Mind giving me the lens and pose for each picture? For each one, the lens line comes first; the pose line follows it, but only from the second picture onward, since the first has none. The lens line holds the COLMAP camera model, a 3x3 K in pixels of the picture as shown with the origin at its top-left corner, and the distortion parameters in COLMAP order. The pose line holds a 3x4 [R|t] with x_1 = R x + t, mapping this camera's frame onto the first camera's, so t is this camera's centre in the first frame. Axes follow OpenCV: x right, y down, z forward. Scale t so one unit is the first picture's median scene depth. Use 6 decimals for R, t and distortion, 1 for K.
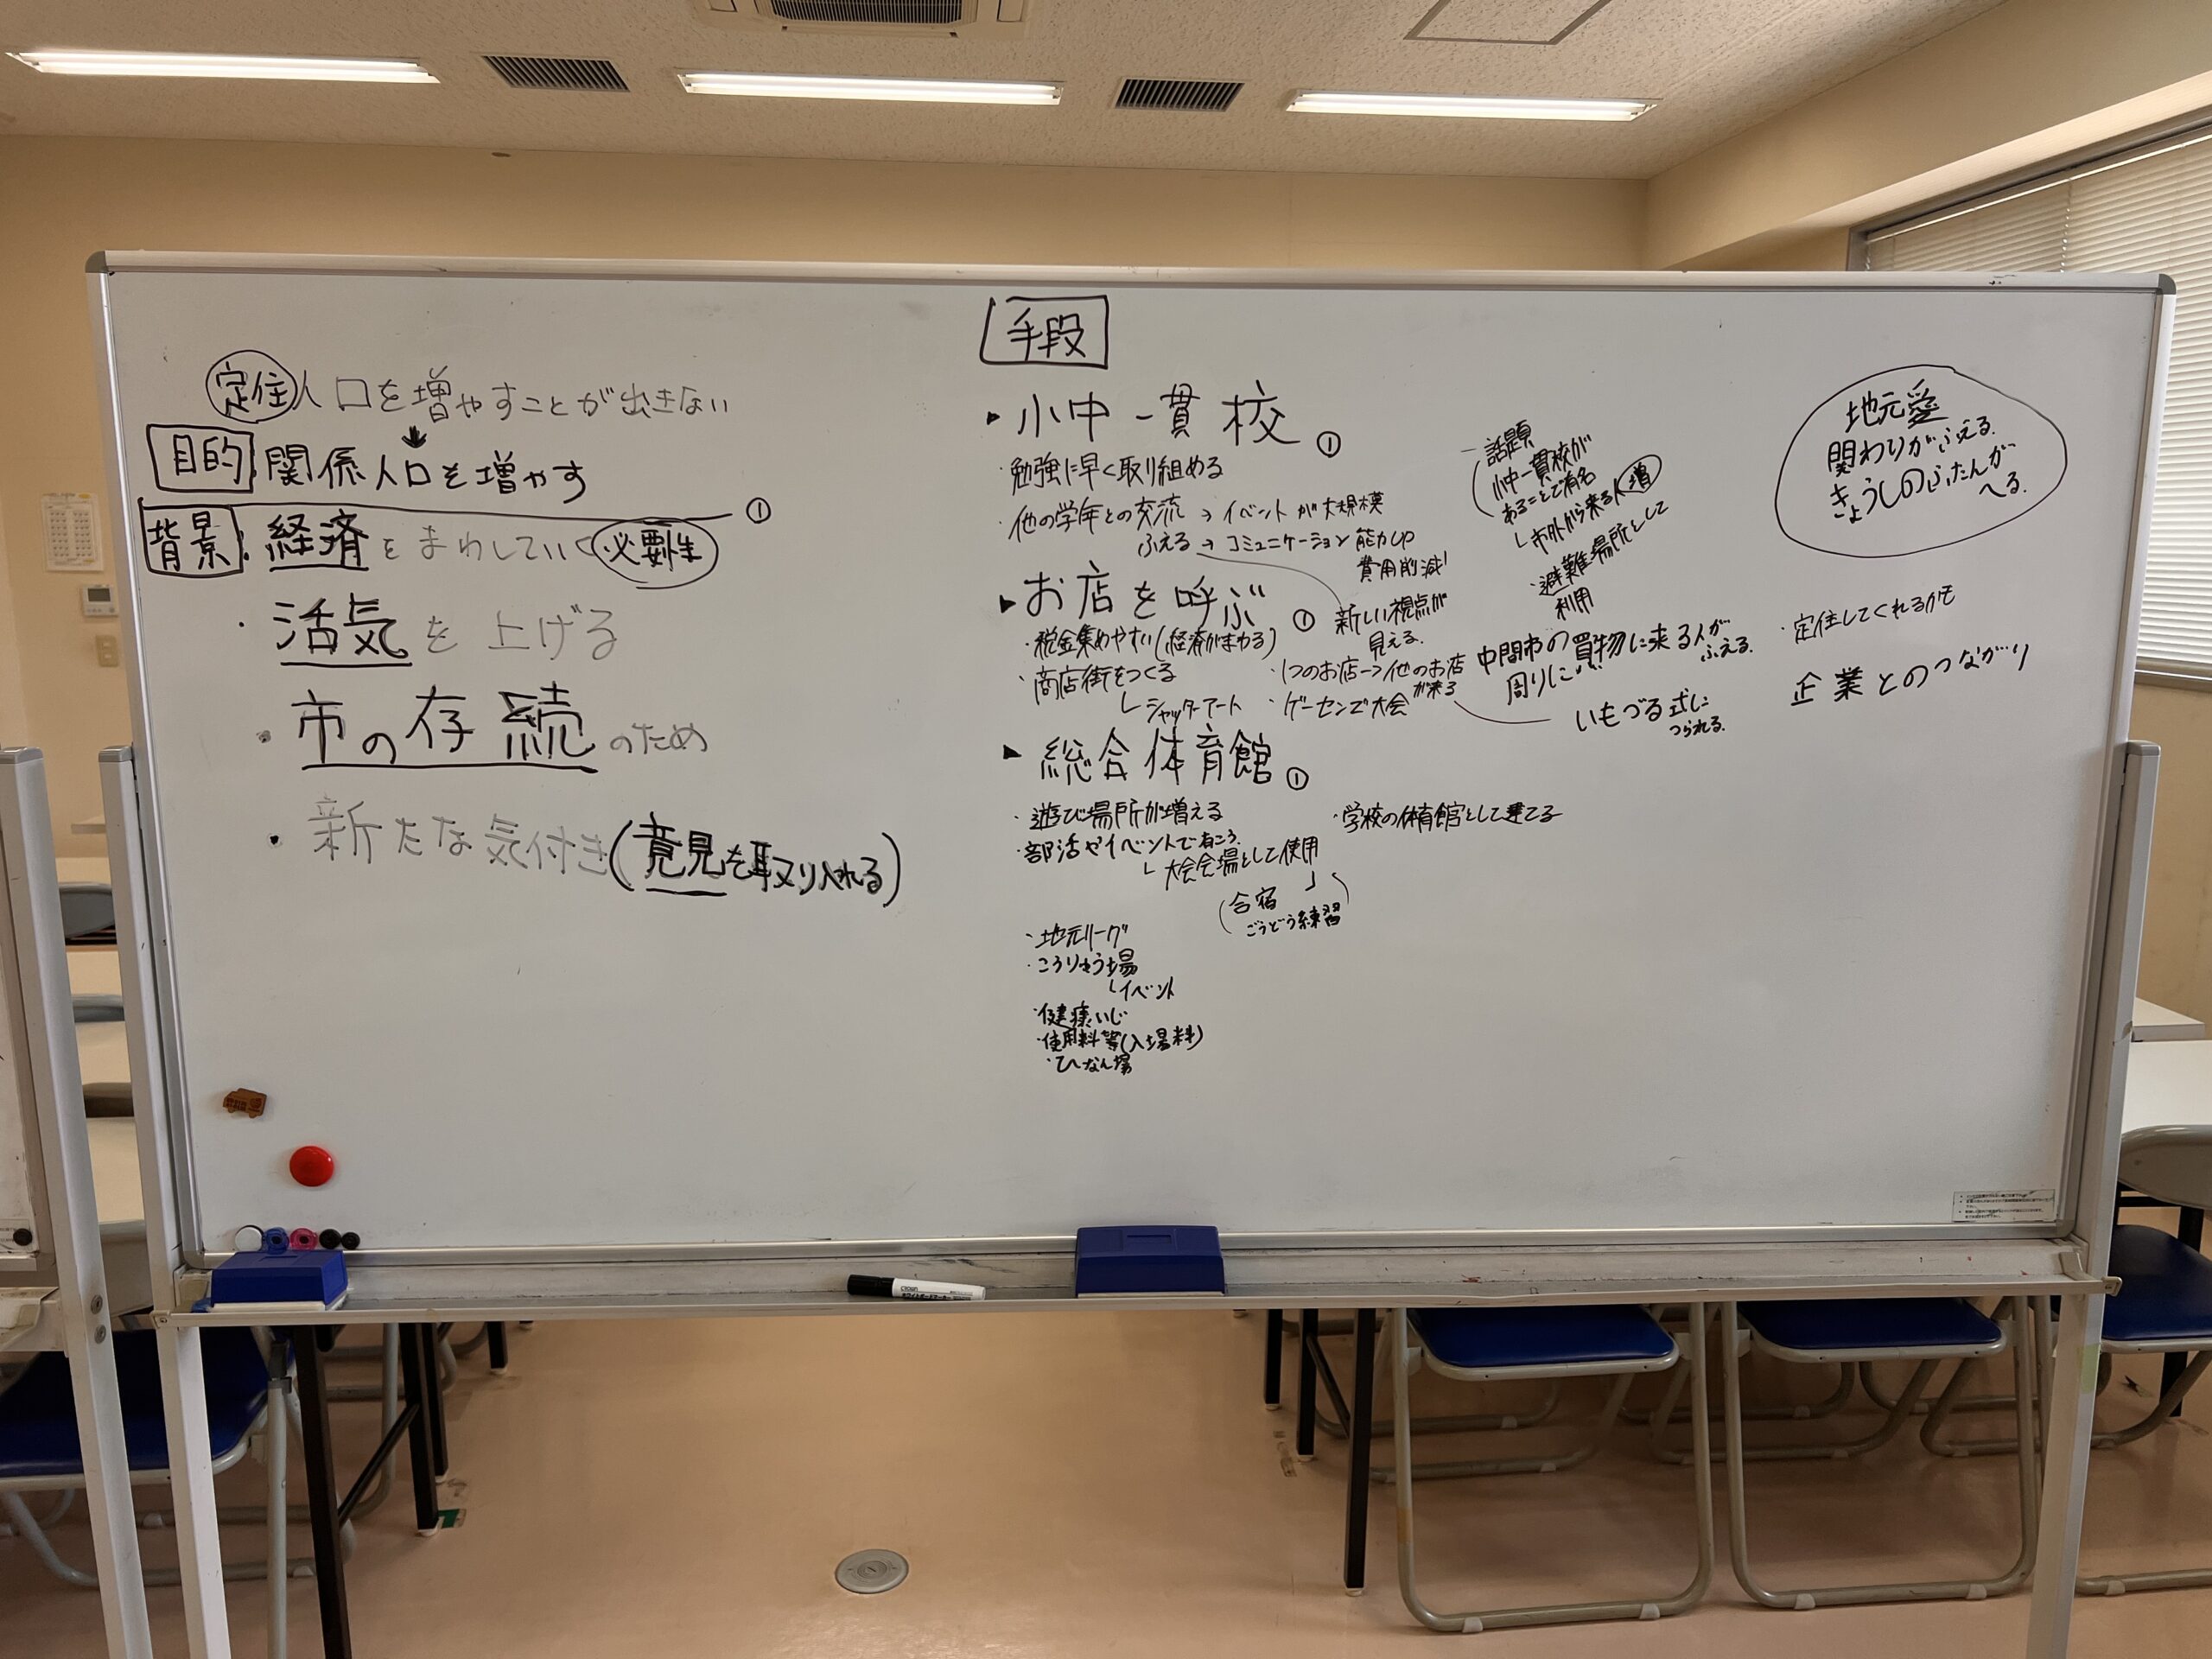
lens RADIAL K [[1656.4, 0, 1105.1], [0, 1656.4, 834.4], [0, 0, 1]] dist [0.078455, -0.092402]
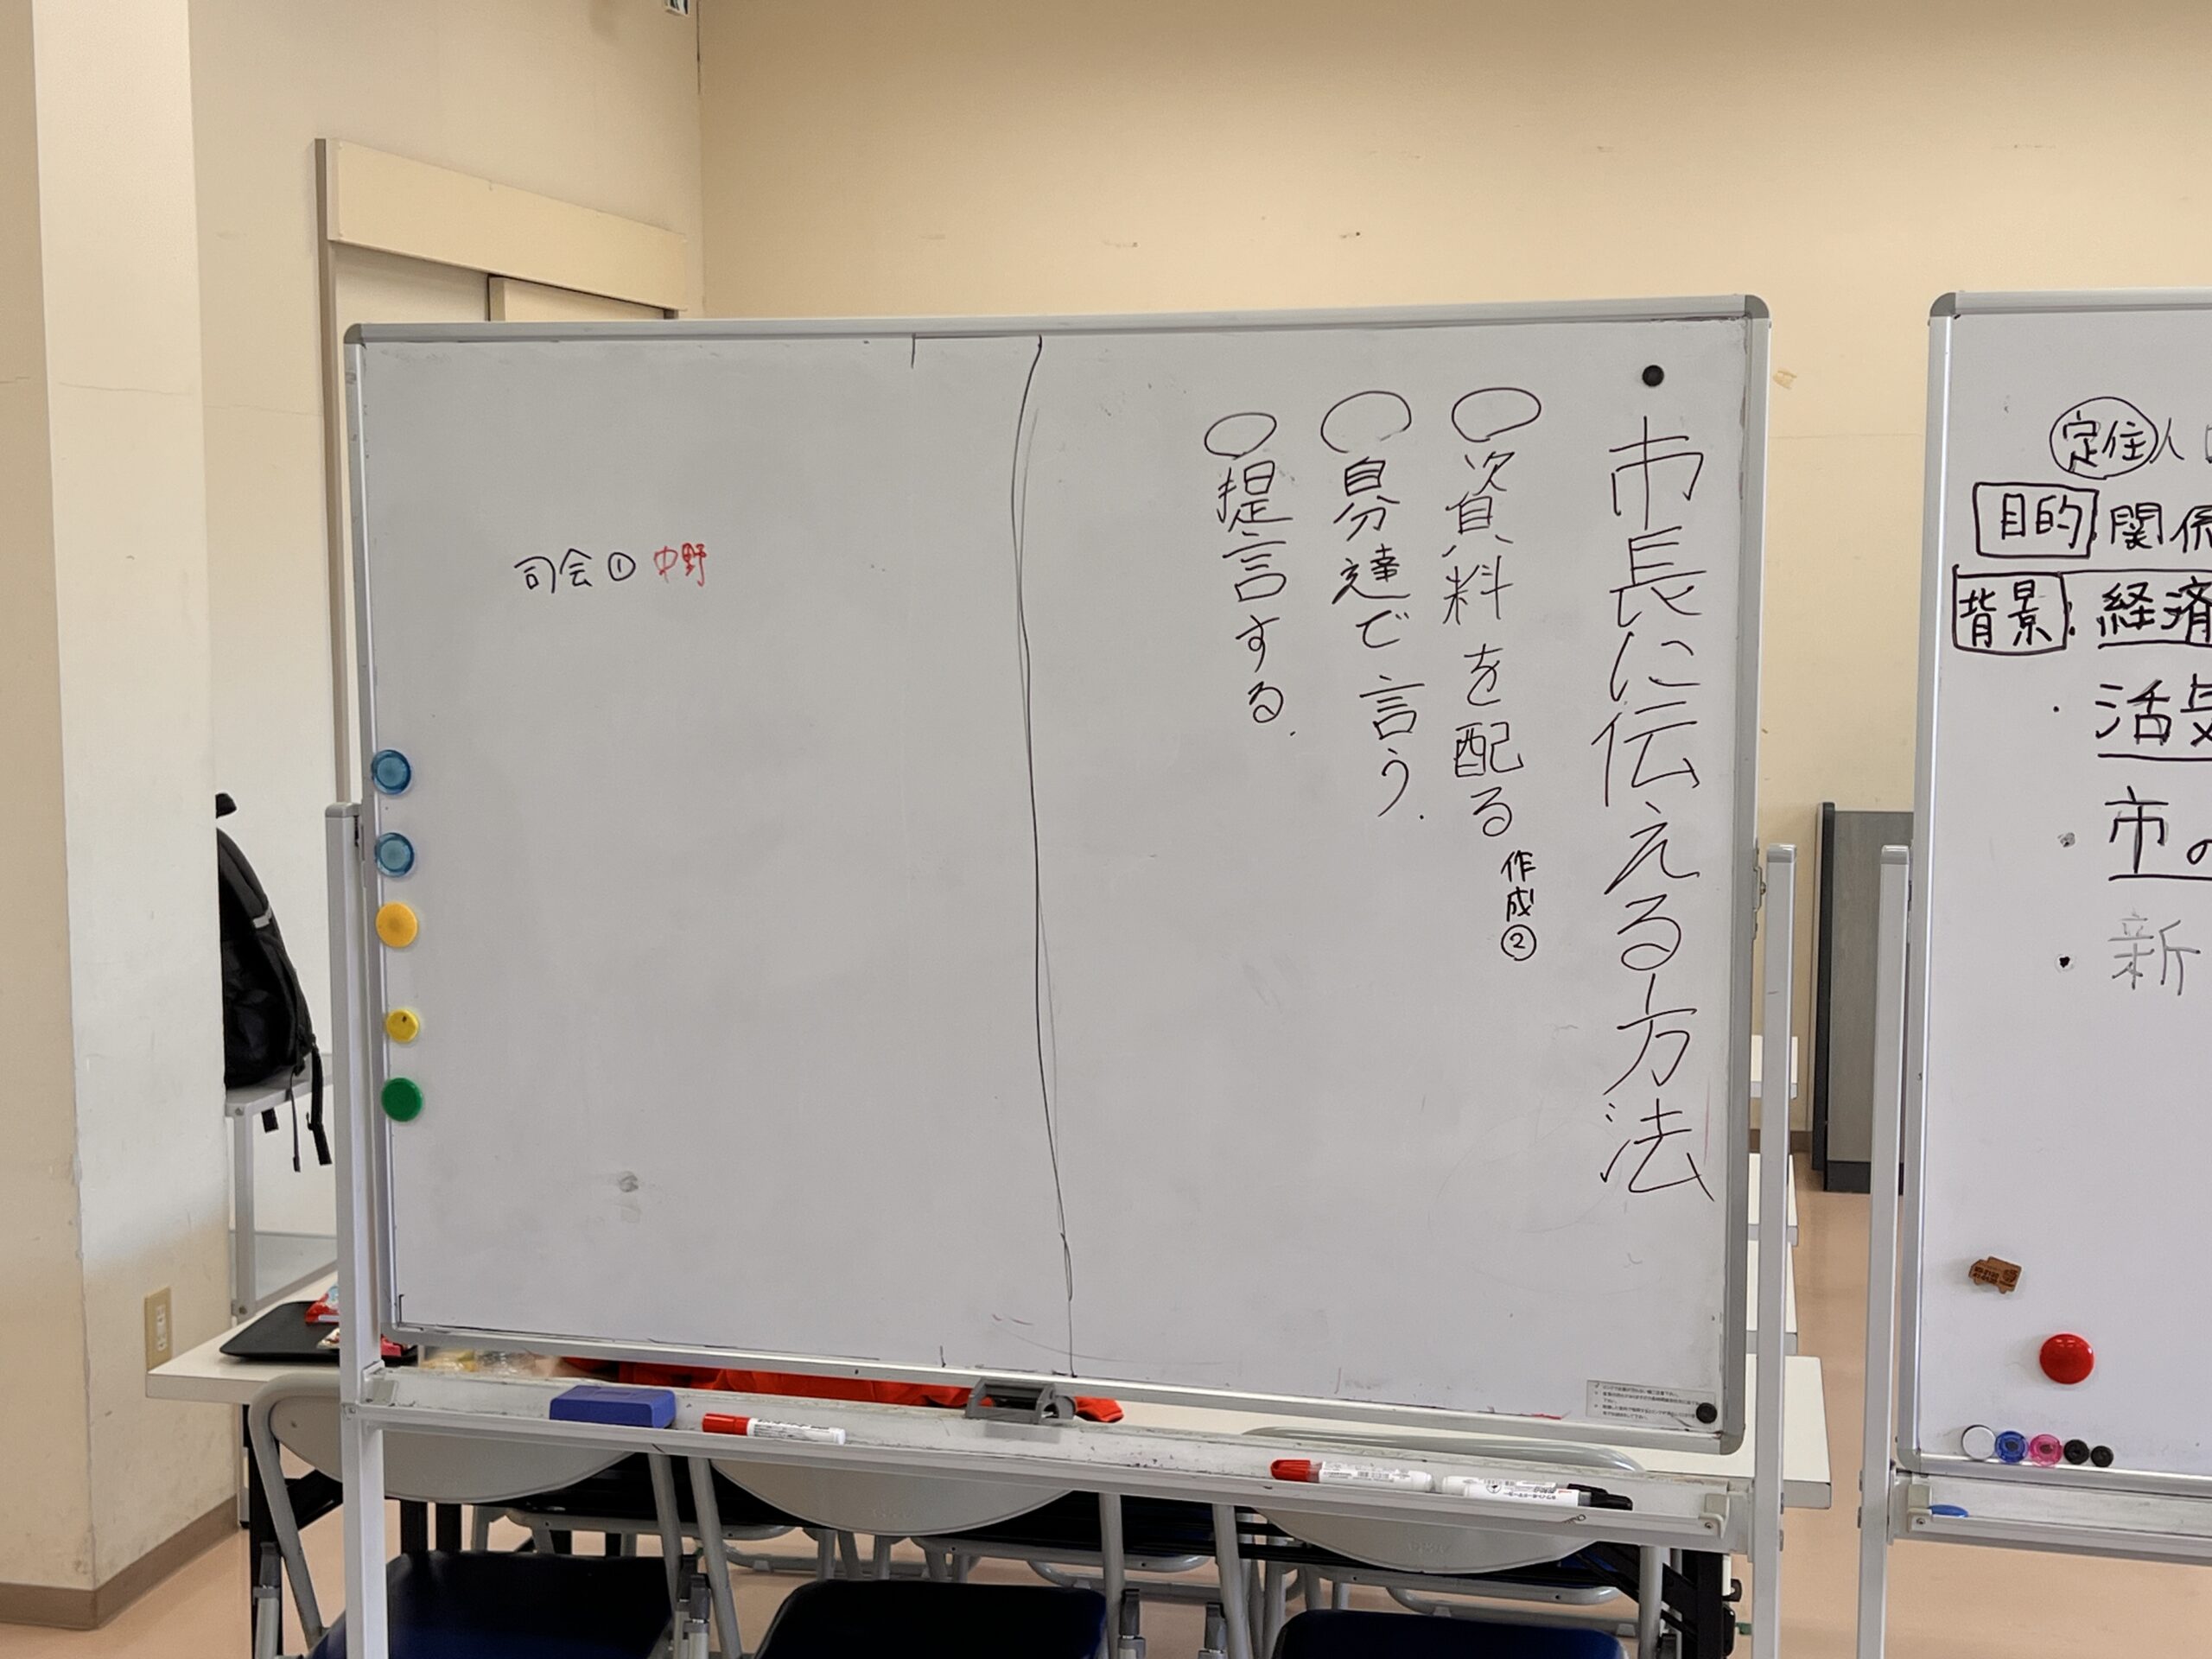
lens RADIAL K [[2897.4, 0, 1104.8], [0, 2897.4, 833.8], [0, 0, 1]] dist [0.188771, -0.593606]
pose [[0.955956, 0.028034, -0.292169, -0.534415], [-0.047875, 0.996990, -0.060981, 0.052954], [0.289580, 0.072283, 0.954421, -0.564673]]
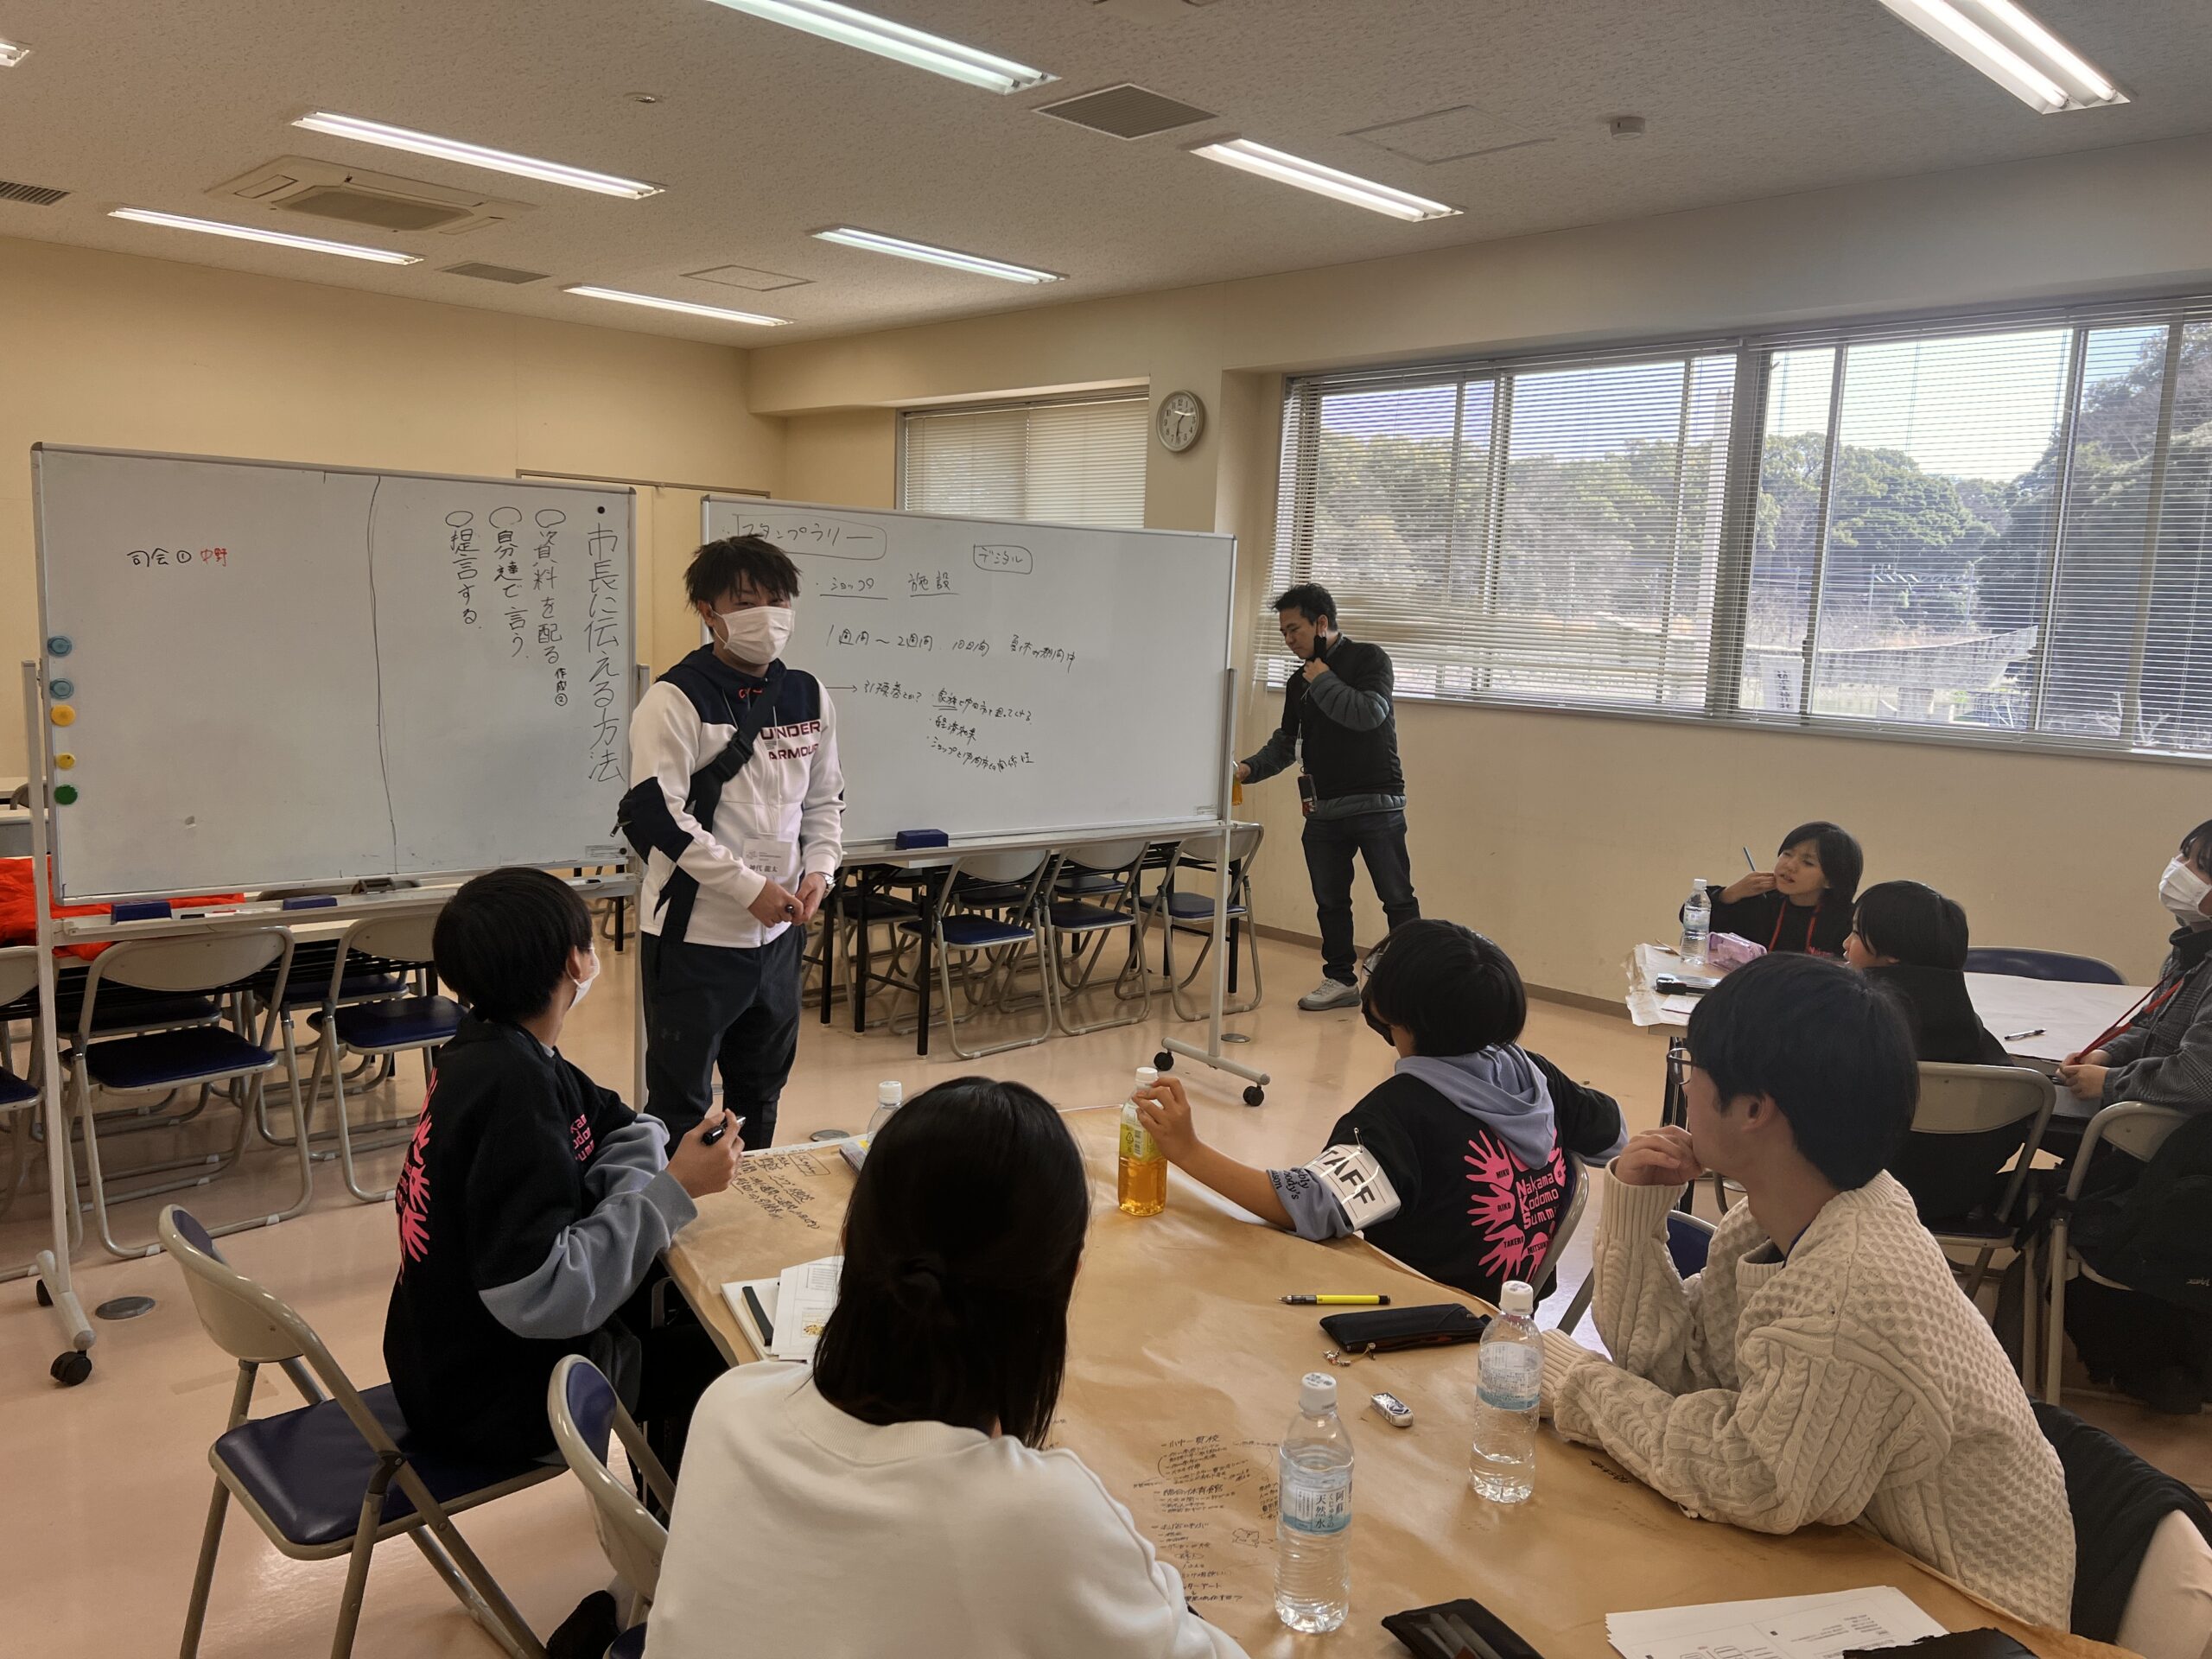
lens RADIAL K [[1660.0, 0, 1101.3], [0, 1660.0, 839.6], [0, 0, 1]] dist [0.052151, -0.070411]
pose [[0.786429, -0.062035, 0.614557, -1.744527], [0.074638, 0.997197, 0.005148, 0.277065], [-0.613154, 0.041821, 0.788856, -1.606070]]
